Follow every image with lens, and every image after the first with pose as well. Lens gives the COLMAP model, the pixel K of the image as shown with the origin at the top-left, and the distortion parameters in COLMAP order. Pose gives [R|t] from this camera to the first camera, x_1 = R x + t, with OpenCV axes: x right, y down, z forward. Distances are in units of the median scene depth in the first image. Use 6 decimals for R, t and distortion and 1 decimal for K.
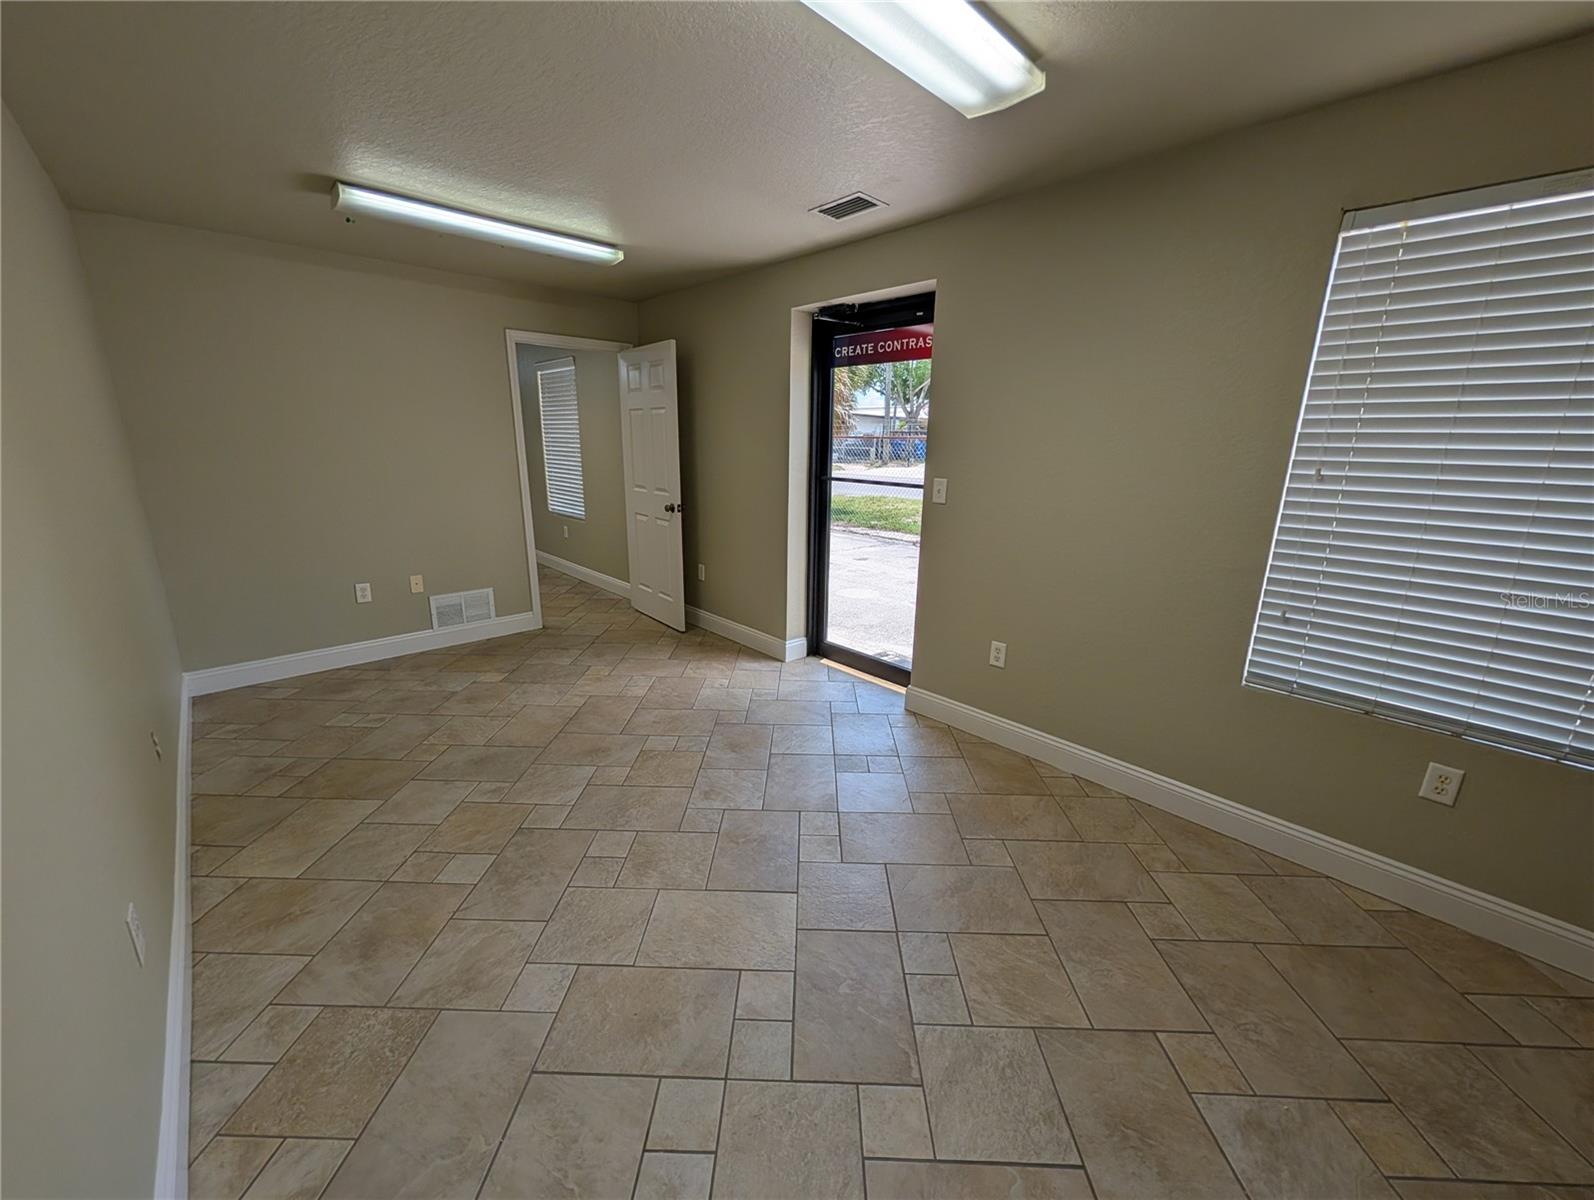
lens RADIAL K [[601.7, 0, 794.5], [0, 601.7, 598.7], [0, 0, 1]] dist [-0.000630, -0.000232]
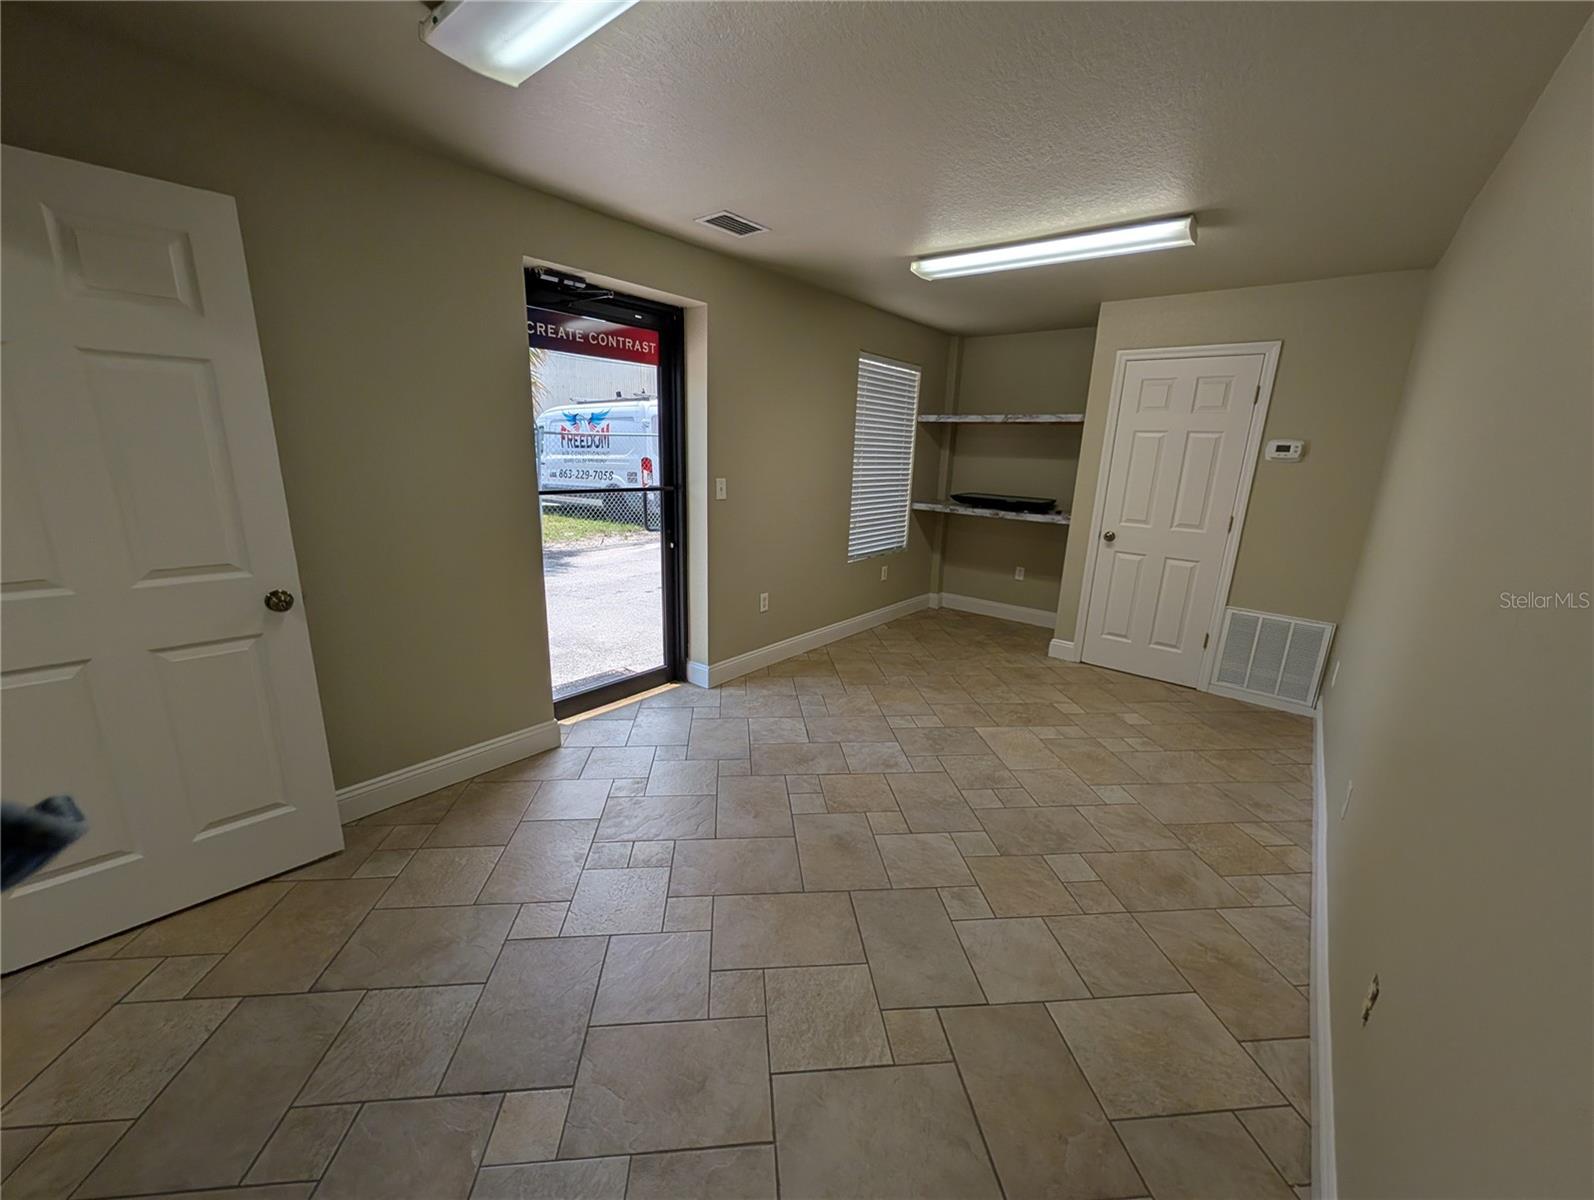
lens RADIAL K [[601.7, 0, 794.5], [0, 601.7, 598.7], [0, 0, 1]] dist [-0.000630, -0.000232]
pose [[-0.106390, -0.264724, 0.958437, -1.299667], [0.222953, 0.933013, 0.282451, -0.380320], [-0.969006, 0.243736, -0.040242, 1.310827]]
